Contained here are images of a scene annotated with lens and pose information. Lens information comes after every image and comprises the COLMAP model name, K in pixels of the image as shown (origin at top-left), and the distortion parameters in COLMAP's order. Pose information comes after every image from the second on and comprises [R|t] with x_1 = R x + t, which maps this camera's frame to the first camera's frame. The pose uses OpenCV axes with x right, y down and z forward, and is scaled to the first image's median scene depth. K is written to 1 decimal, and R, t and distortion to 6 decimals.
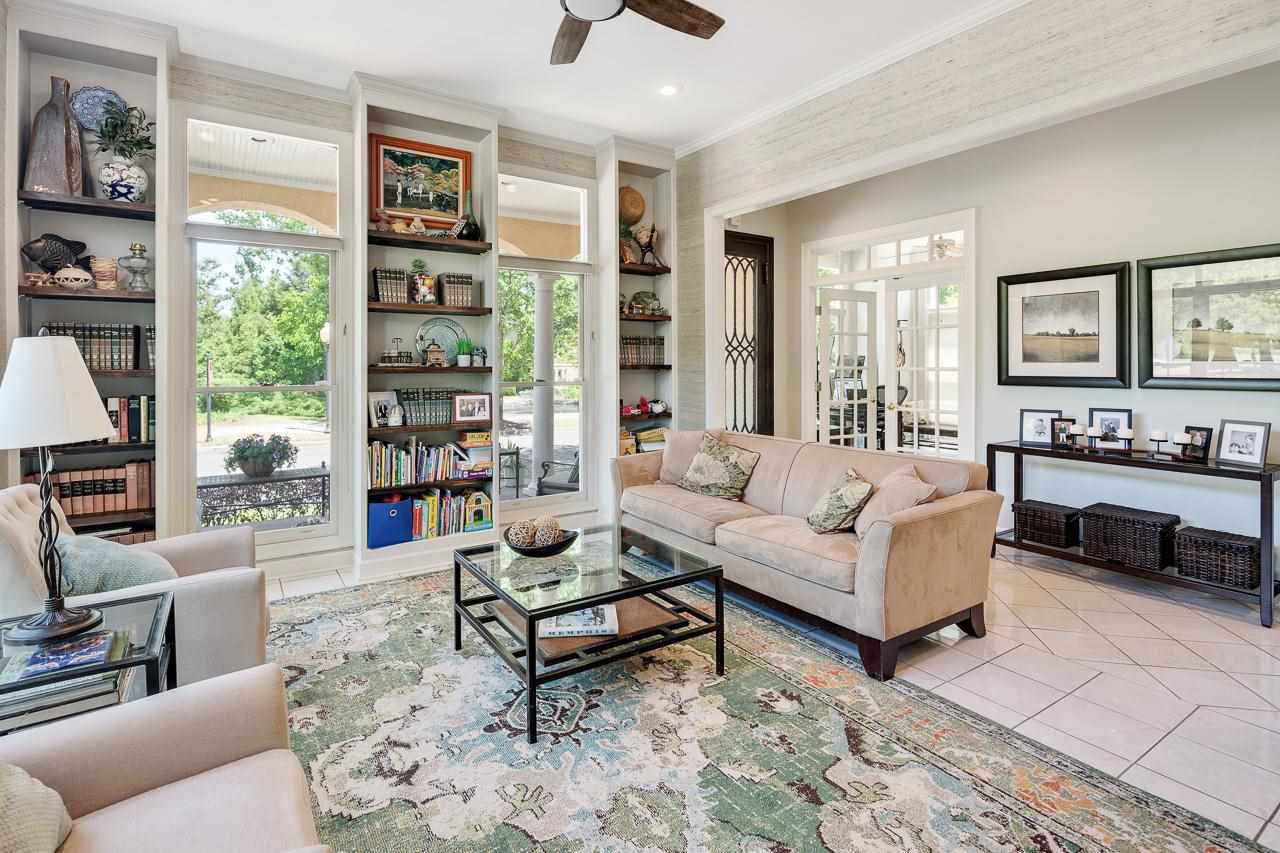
lens RADIAL K [[620.6, 0, 627.8], [0, 620.6, 365.2], [0, 0, 1]] dist [0.002904, -0.004131]
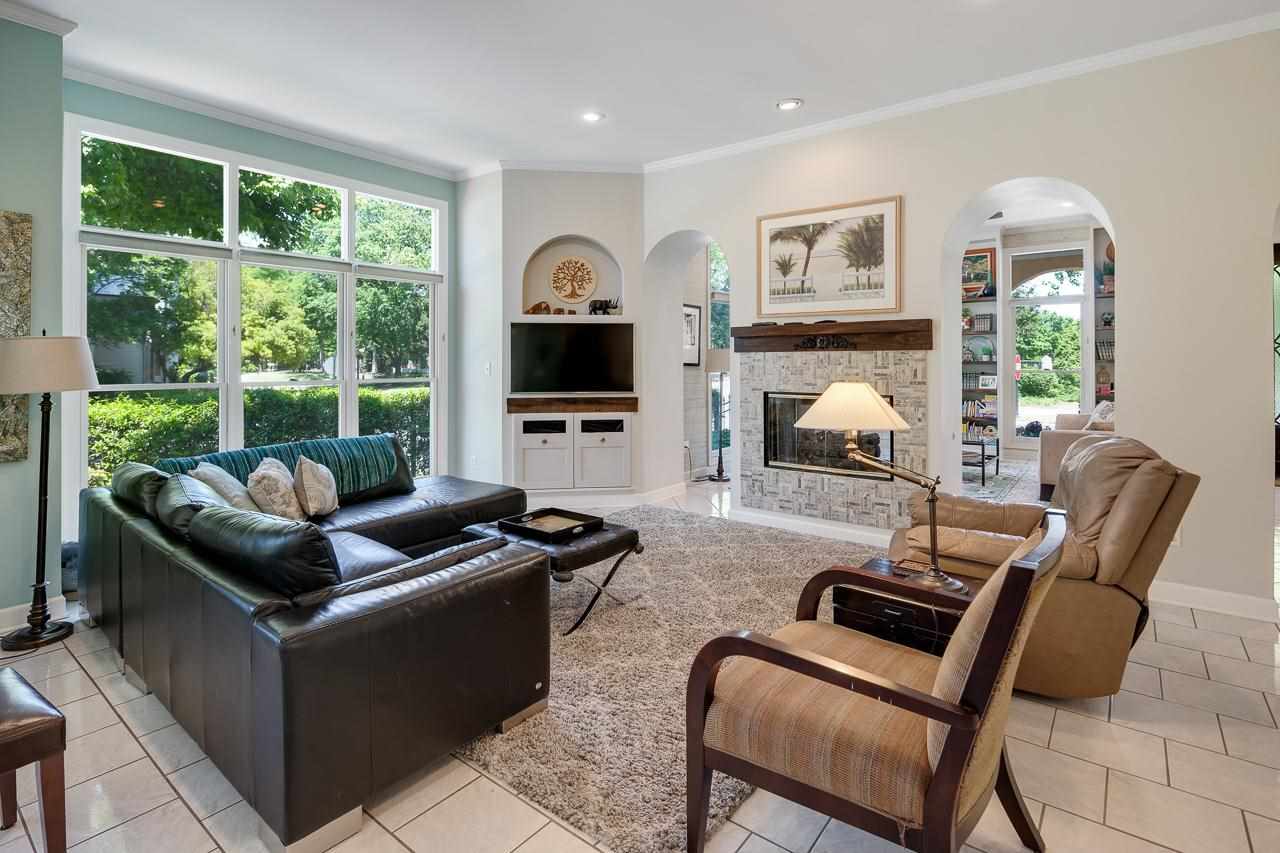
lens RADIAL K [[620.6, 0, 641.6], [0, 620.6, 356.5], [0, 0, 1]] dist [0.002904, -0.004131]
pose [[0.325754, -0.002050, -0.945452, 1.304519], [0.000427, 0.999998, -0.002021, -0.009099], [0.945454, 0.000254, 0.325754, -0.696331]]
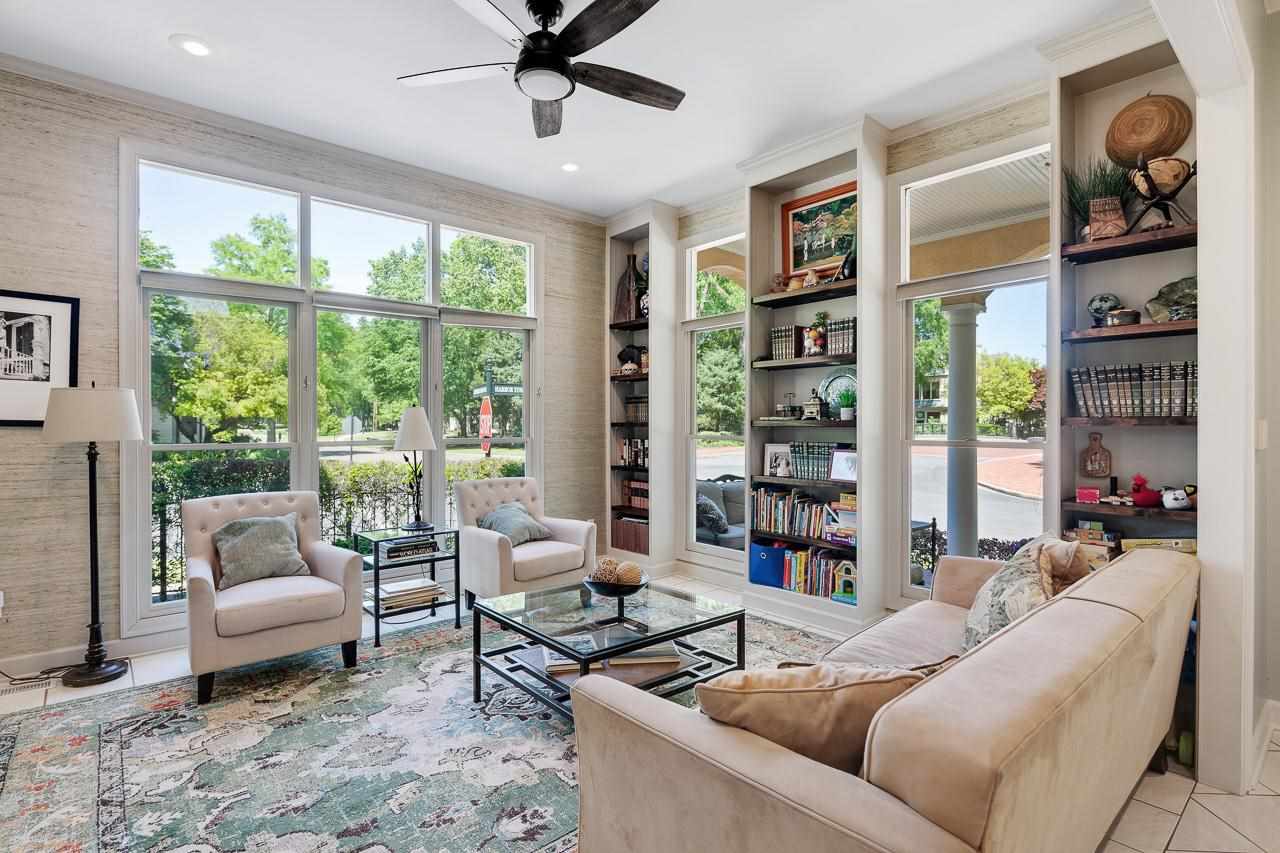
lens RADIAL K [[620.6, 0, 640.3], [0, 620.6, 428.9], [0, 0, 1]] dist [0.002904, -0.004131]
pose [[0.145596, 0.015346, -0.989225, 0.632405], [-0.002990, 0.999882, 0.015071, 0.001614], [0.989340, 0.000763, 0.145624, 0.606635]]
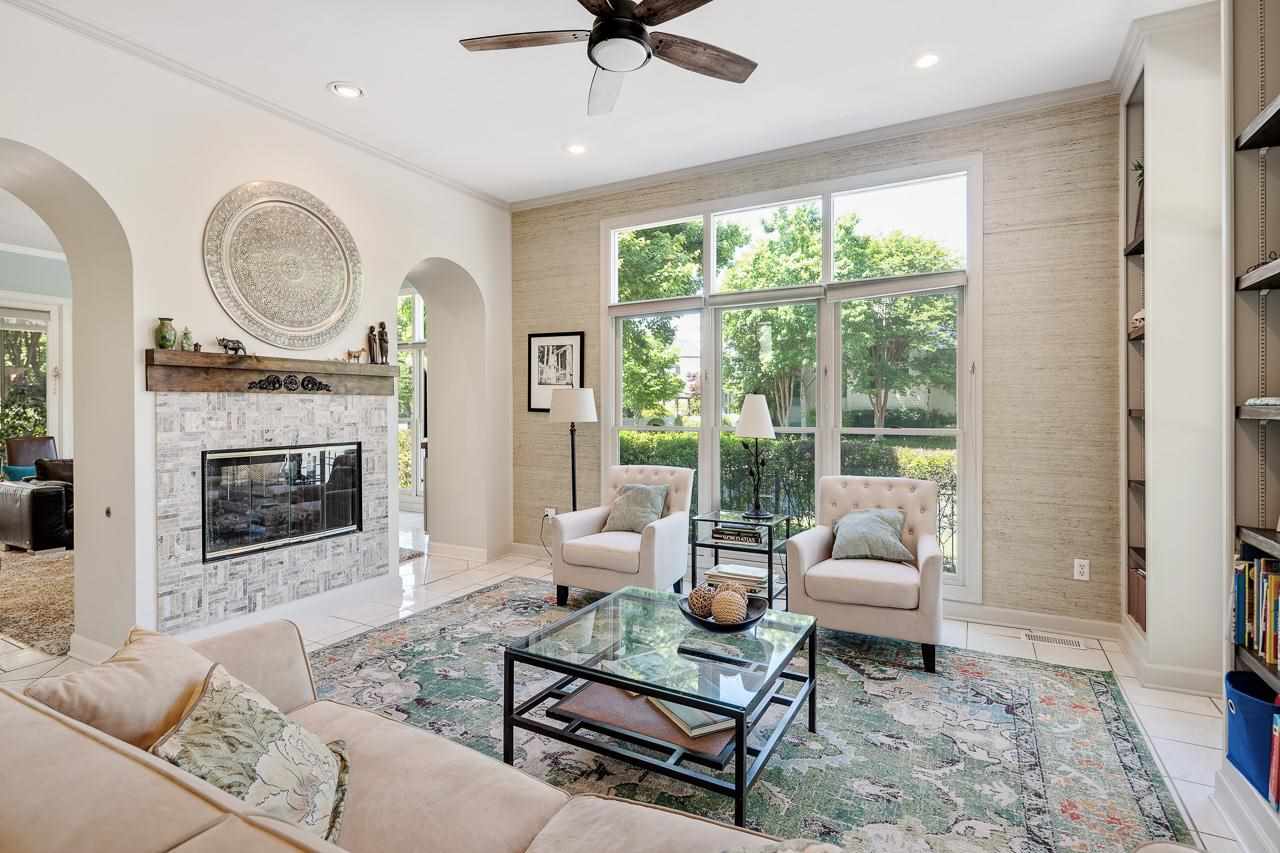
lens RADIAL K [[620.6, 0, 628.6], [0, 620.6, 408.1], [0, 0, 1]] dist [0.002904, -0.004131]
pose [[-0.881502, 0.006400, -0.472137, 0.252727], [0.006036, 0.999979, 0.002285, 0.001068], [0.472141, -0.000836, -0.881522, 1.152879]]
